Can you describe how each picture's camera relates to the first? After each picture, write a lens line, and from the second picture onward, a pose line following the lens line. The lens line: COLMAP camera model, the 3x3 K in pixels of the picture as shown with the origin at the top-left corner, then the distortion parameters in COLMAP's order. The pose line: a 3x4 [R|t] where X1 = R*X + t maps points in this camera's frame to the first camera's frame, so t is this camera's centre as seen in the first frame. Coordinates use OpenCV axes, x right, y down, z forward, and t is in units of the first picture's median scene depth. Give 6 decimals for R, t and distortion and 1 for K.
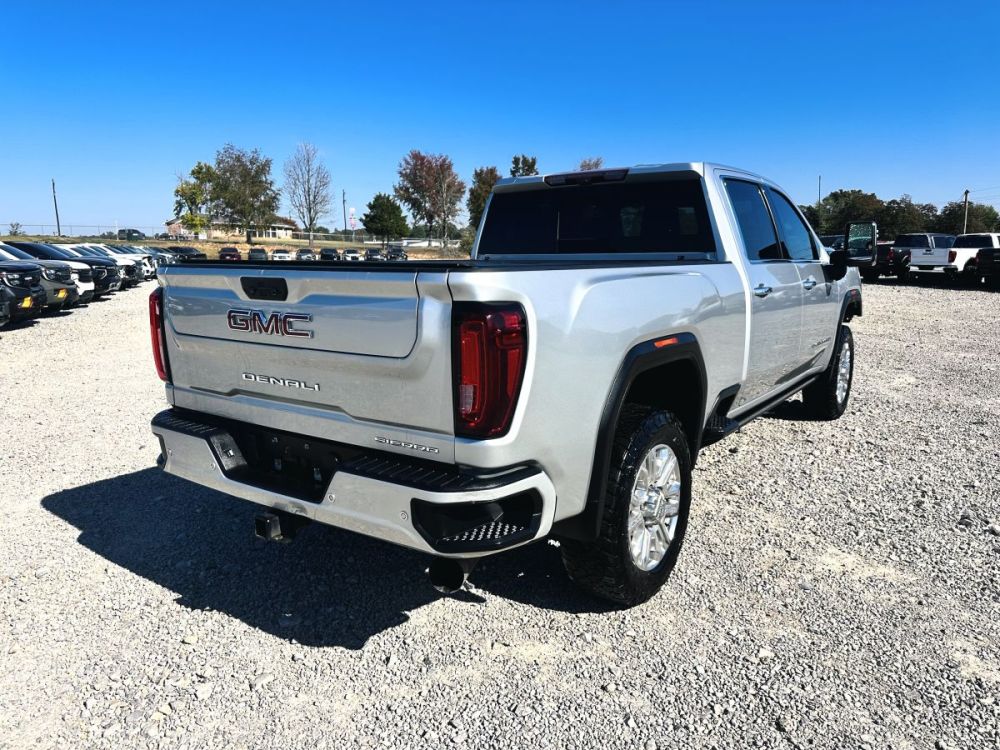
lens RADIAL K [[717.1, 0, 537.6], [0, 717.1, 383.0], [0, 0, 1]] dist [0.122022, -0.181586]
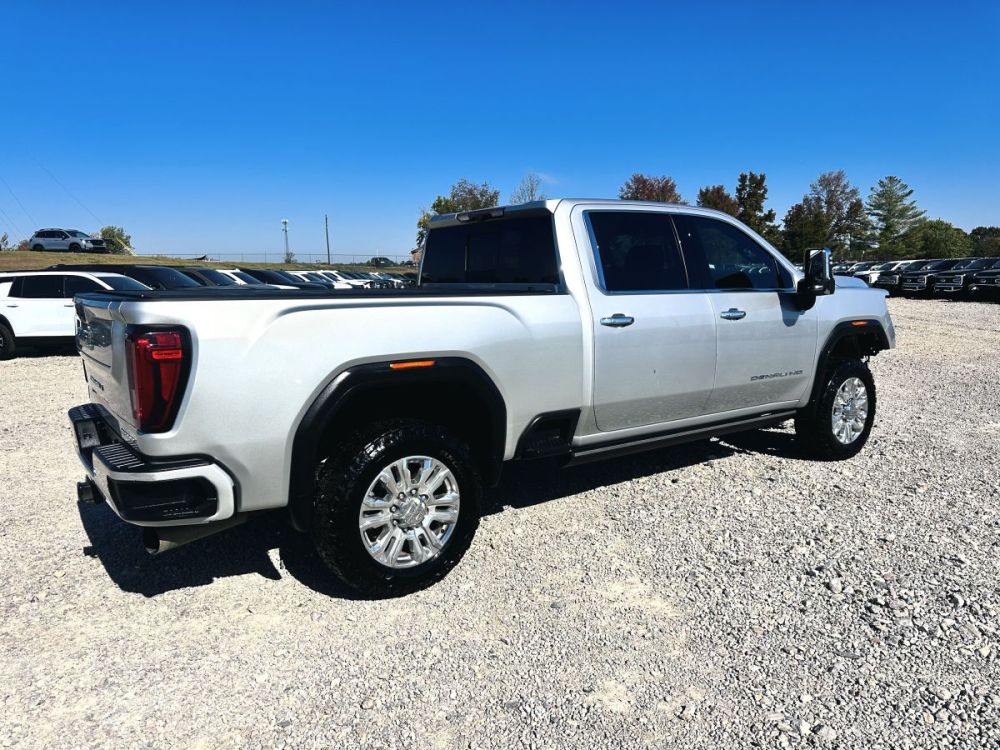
lens RADIAL K [[723.4, 0, 513.5], [0, 723.4, 378.2], [0, 0, 1]] dist [0.123558, -0.187395]
pose [[0.944859, 0.042055, -0.324765, 0.445800], [-0.054224, 0.998122, -0.028507, -0.007025], [0.322956, 0.044546, 0.945365, -0.012860]]
